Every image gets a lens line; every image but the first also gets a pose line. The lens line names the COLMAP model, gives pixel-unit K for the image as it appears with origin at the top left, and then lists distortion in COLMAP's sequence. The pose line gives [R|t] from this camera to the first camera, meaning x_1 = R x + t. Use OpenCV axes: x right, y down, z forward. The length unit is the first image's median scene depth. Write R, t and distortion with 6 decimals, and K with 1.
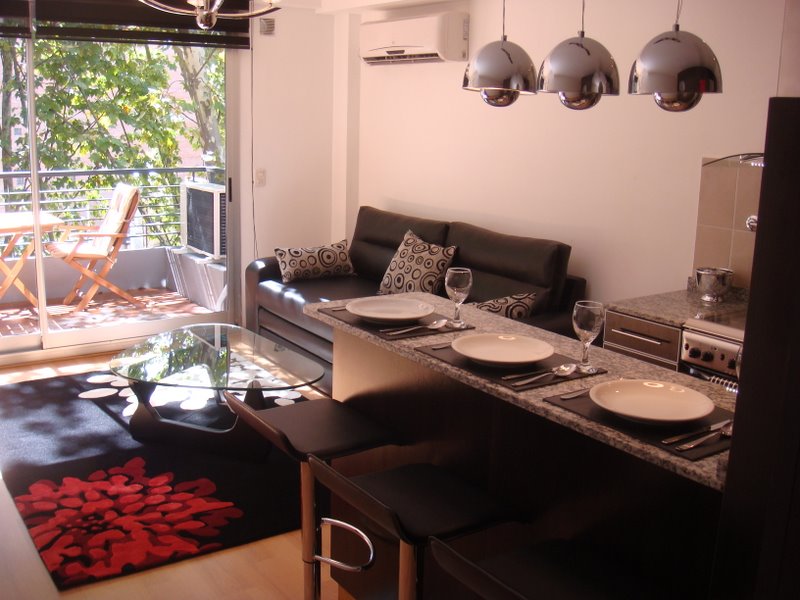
lens RADIAL K [[841.0, 0, 401.6], [0, 841.0, 287.8], [0, 0, 1]] dist [-0.178265, 0.136050]
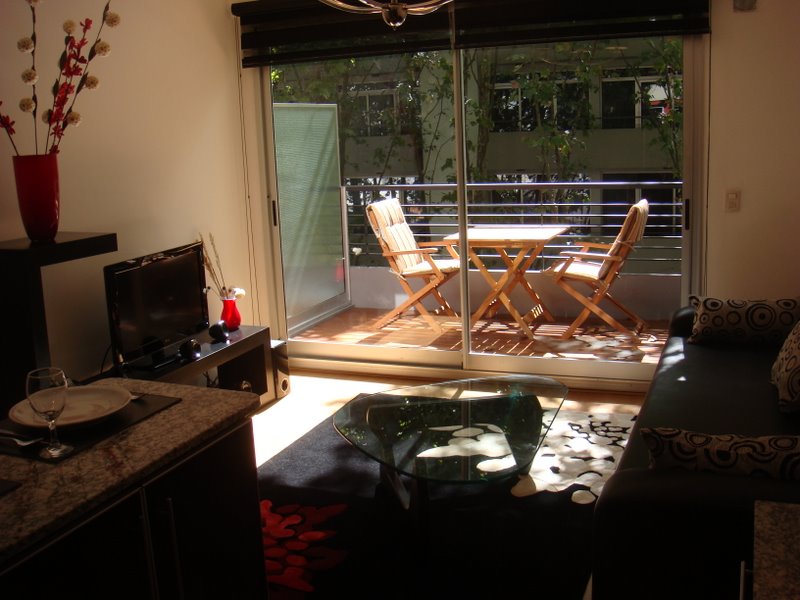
lens RADIAL K [[841.0, 0, 401.6], [0, 841.0, 287.8], [0, 0, 1]] dist [-0.178265, 0.136050]
pose [[0.540449, 0.111378, -0.833972, 0.496389], [-0.112861, 0.991838, 0.059323, -0.104382], [0.833773, 0.062062, 0.548609, 0.566785]]
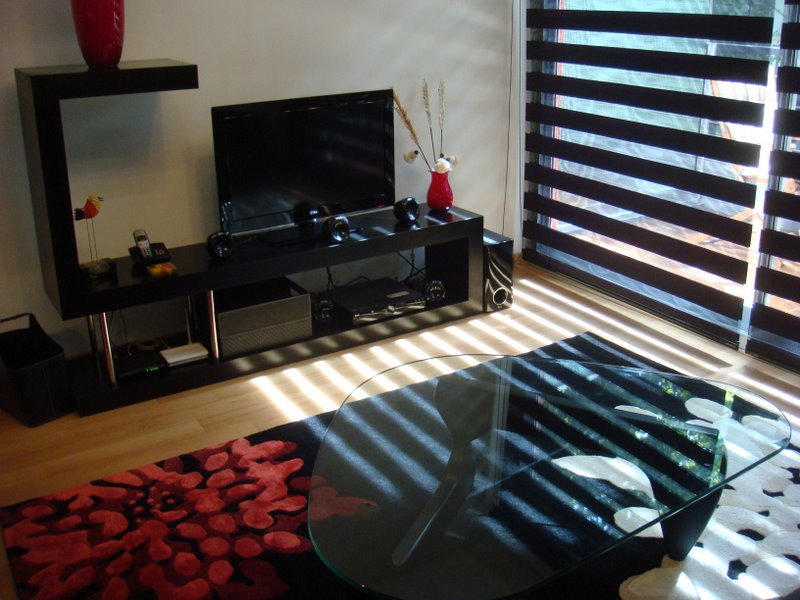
lens RADIAL K [[841.0, 0, 401.6], [0, 841.0, 287.8], [0, 0, 1]] dist [-0.178265, 0.136050]
pose [[-0.040386, 0.313221, -0.948821, 0.234539], [-0.187543, 0.930342, 0.315104, -0.156880], [0.981426, 0.190671, 0.021170, 1.047428]]
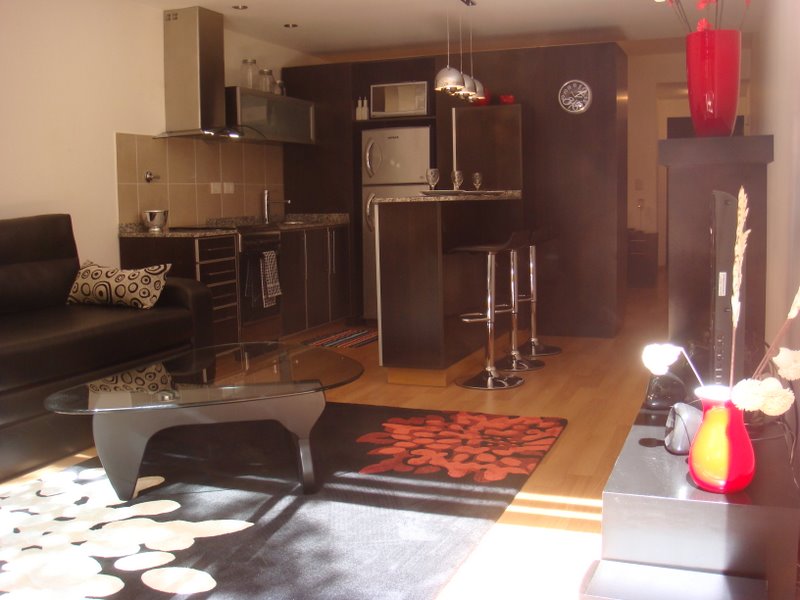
lens RADIAL K [[841.0, 0, 401.6], [0, 841.0, 287.8], [0, 0, 1]] dist [-0.178265, 0.136050]
pose [[-0.553120, -0.102350, 0.826790, -1.062002], [0.173484, 0.956518, 0.234470, -0.156291], [-0.814838, 0.273125, -0.511314, 1.429414]]
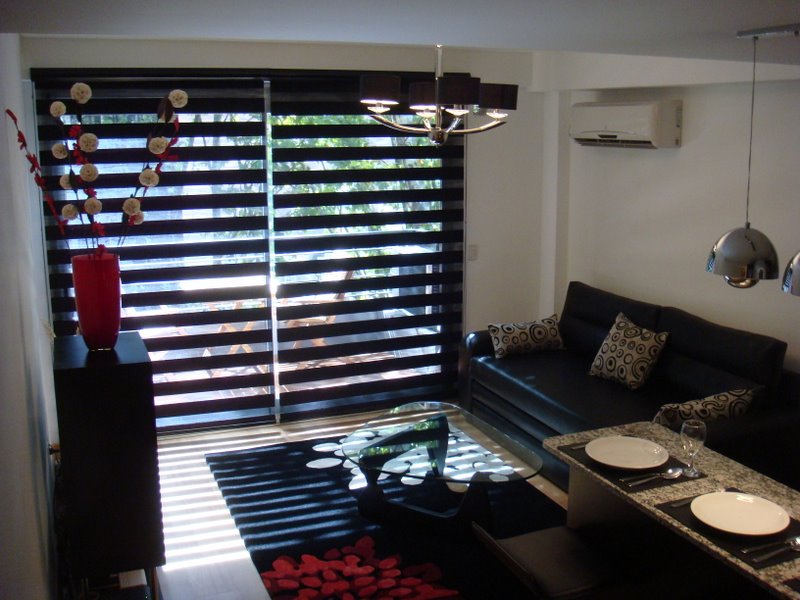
lens RADIAL K [[841.0, 0, 401.6], [0, 841.0, 287.8], [0, 0, 1]] dist [-0.178265, 0.136050]
pose [[0.976025, 0.011338, -0.217364, -0.045804], [-0.015808, 0.999698, -0.018839, -0.109070], [0.217085, 0.021824, 0.975909, -0.068382]]
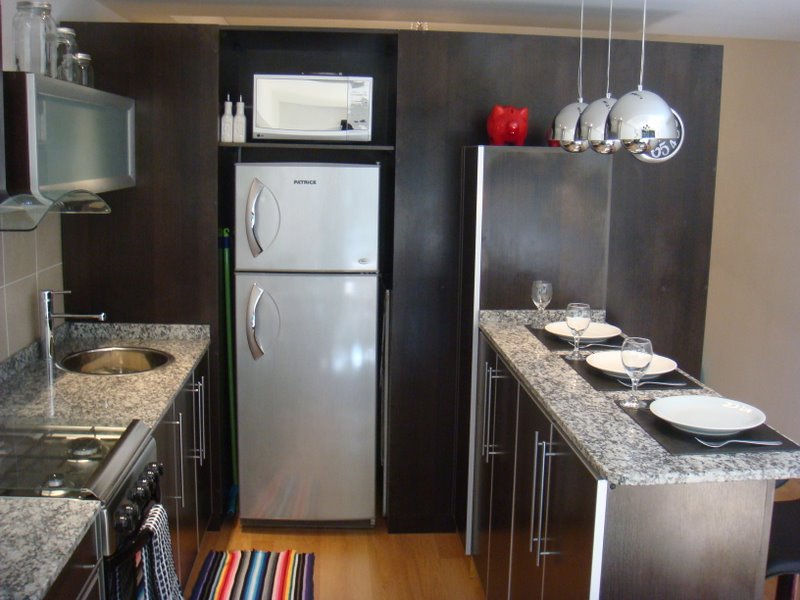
lens RADIAL K [[841.0, 0, 401.6], [0, 841.0, 287.8], [0, 0, 1]] dist [-0.178265, 0.136050]
pose [[-0.863809, -0.124108, 0.488295, -0.086424], [0.056877, 0.938968, 0.339270, -0.245343], [-0.500599, 0.320837, -0.804030, 1.163750]]
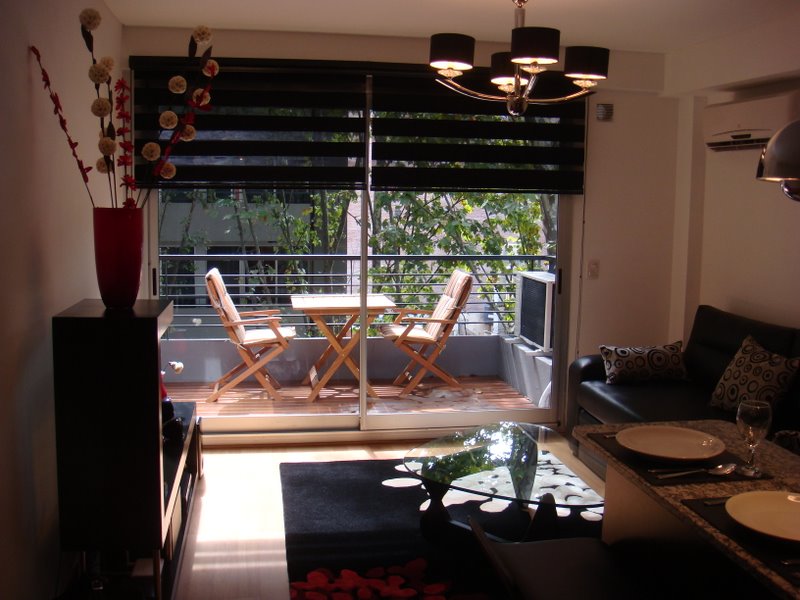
lens RADIAL K [[841.0, 0, 401.6], [0, 841.0, 287.8], [0, 0, 1]] dist [-0.178265, 0.136050]
pose [[0.906048, 0.035527, -0.421681, 0.055837], [-0.078040, 0.993406, -0.083986, -0.025590], [0.415917, 0.109004, 0.902846, 0.095518]]
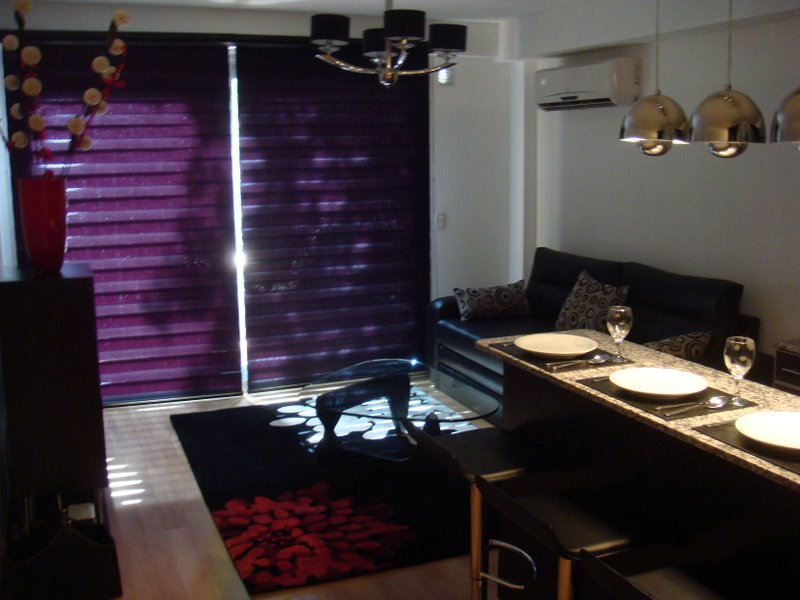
lens RADIAL K [[841.0, 0, 401.6], [0, 841.0, 287.8], [0, 0, 1]] dist [-0.178265, 0.136050]
pose [[0.976539, -0.001345, -0.215334, 0.016114], [-0.008936, 0.998866, -0.046763, 0.003105], [0.215153, 0.047590, 0.975420, -0.057150]]
